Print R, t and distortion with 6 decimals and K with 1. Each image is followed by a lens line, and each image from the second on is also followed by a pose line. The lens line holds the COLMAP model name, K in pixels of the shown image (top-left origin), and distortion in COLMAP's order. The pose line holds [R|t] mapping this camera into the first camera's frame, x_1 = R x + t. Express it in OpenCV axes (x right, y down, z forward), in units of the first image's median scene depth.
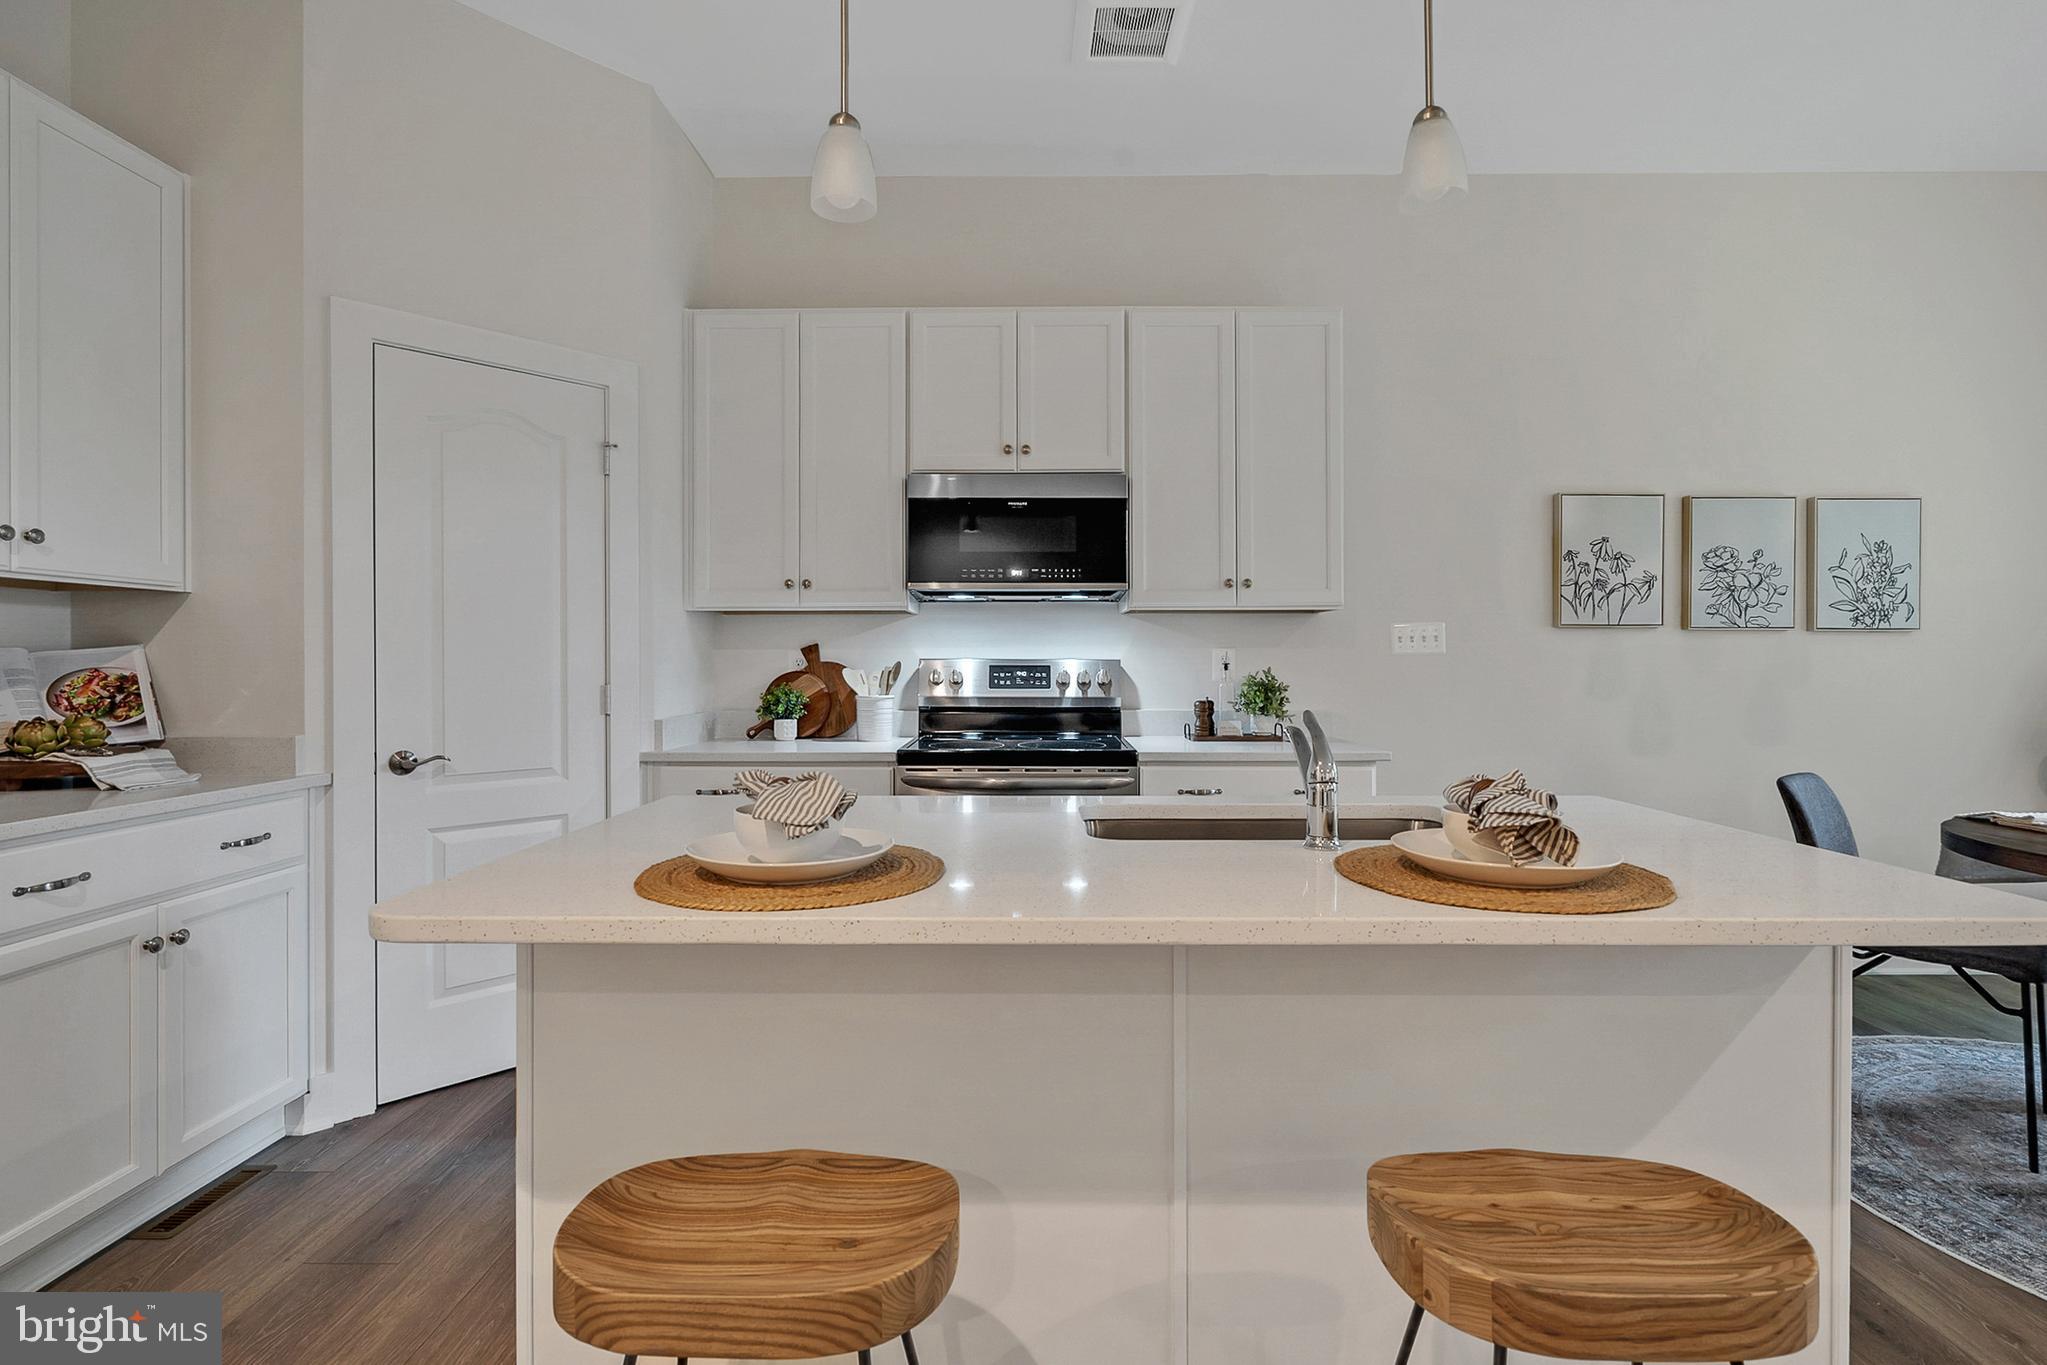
lens RADIAL K [[960.2, 0, 1030.5], [0, 960.2, 667.8], [0, 0, 1]] dist [0.000310, 0.000407]
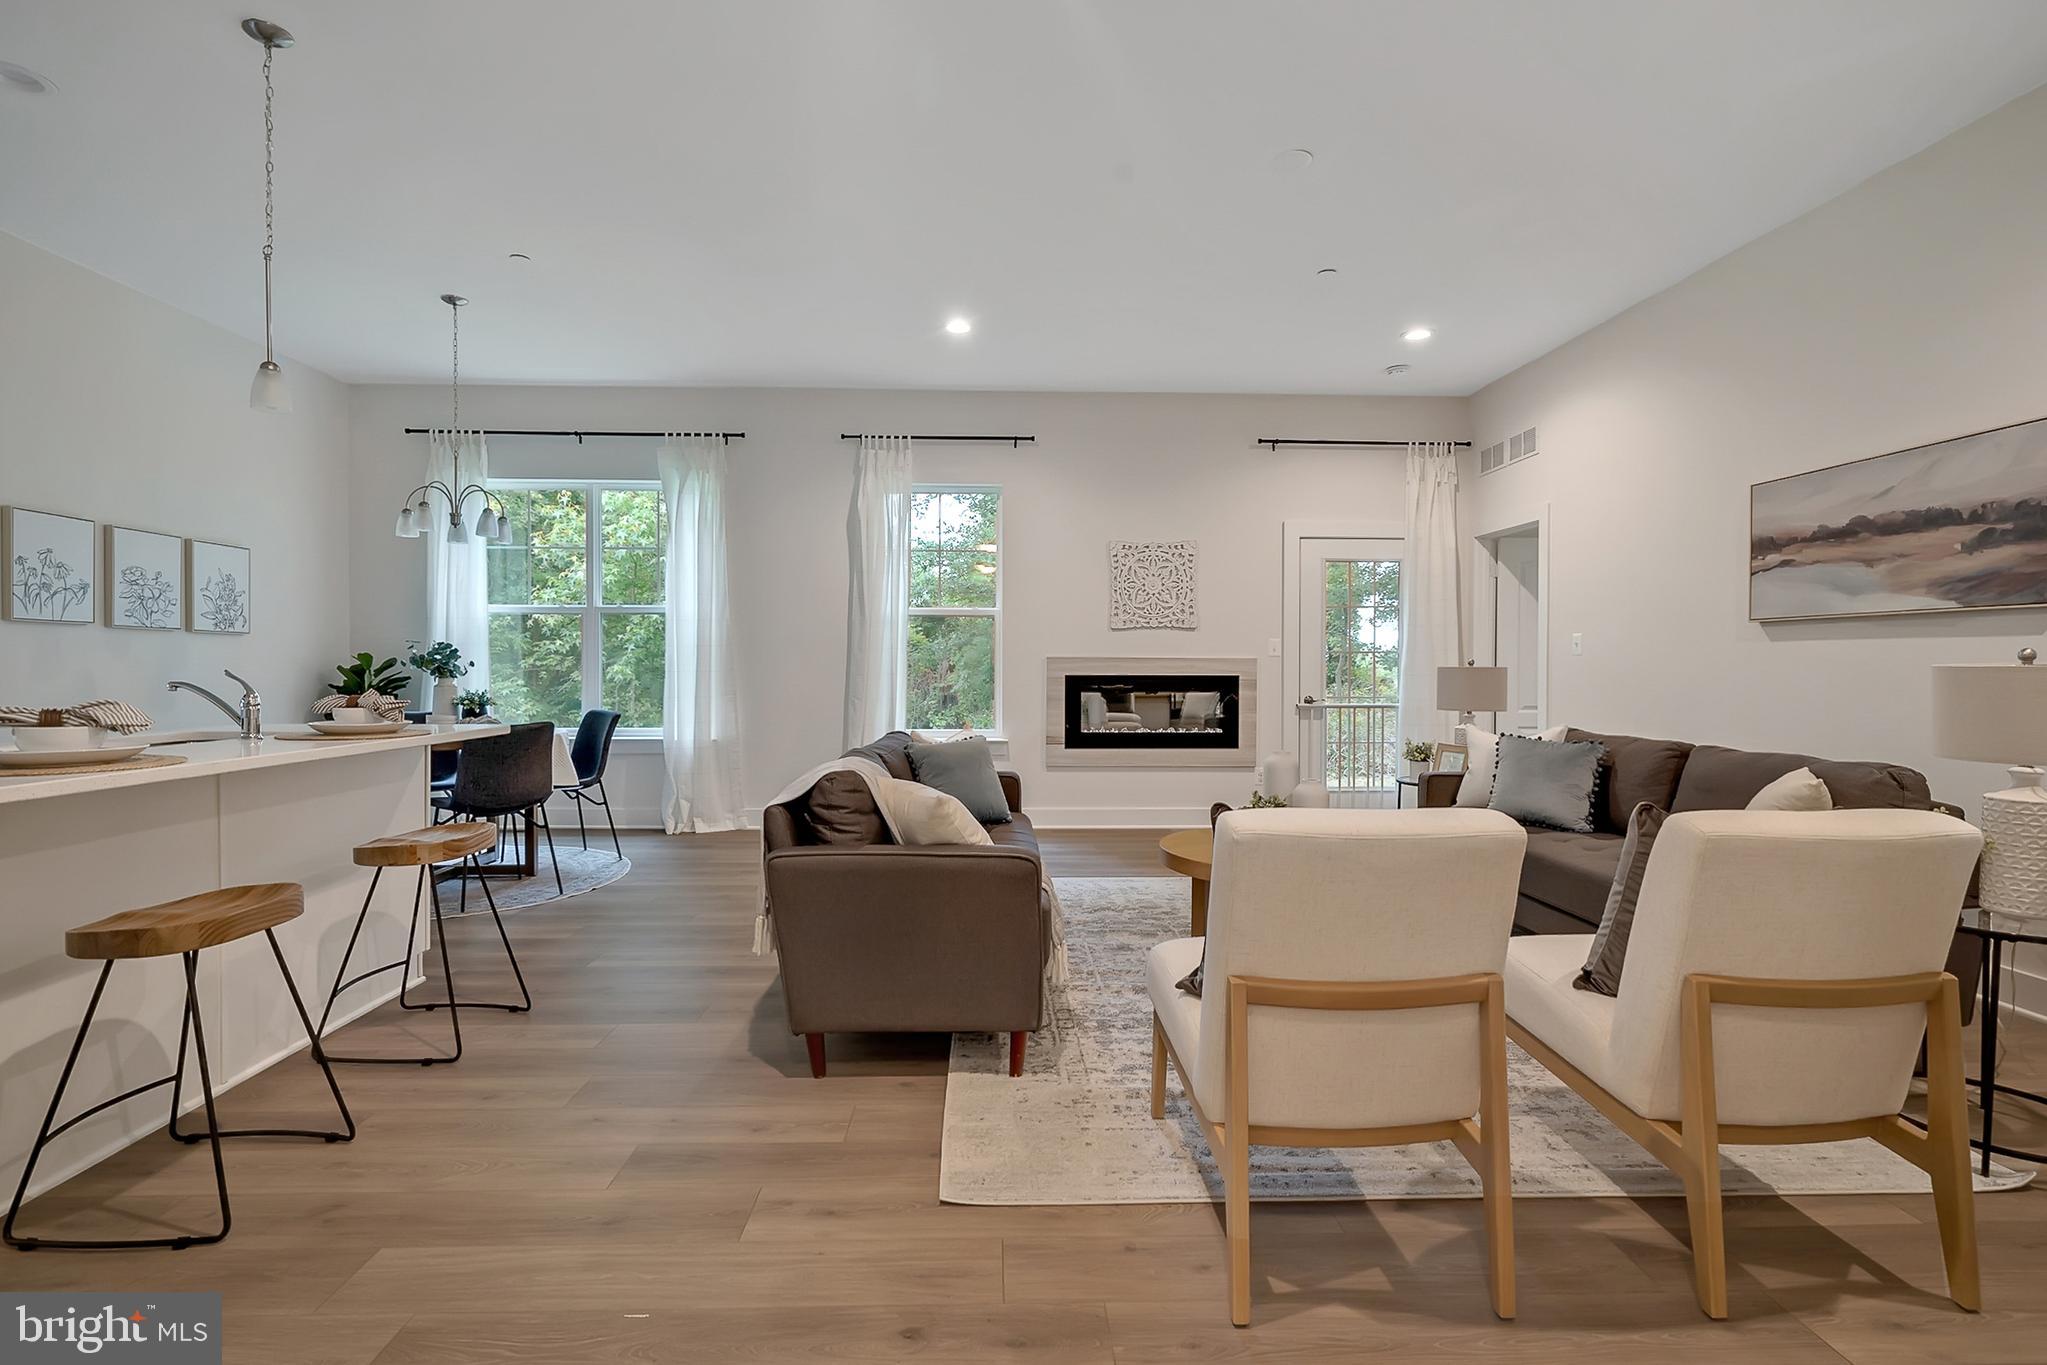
lens RADIAL K [[947.7, 0, 1023.5], [0, 947.7, 682.5], [0, 0, 1]] dist [-0.011894, 0.000450]
pose [[-0.030161, -0.012868, 0.999462, -0.642152], [0.001263, 0.999916, 0.012912, 0.021513], [-0.999544, 0.001652, -0.030142, -0.209544]]
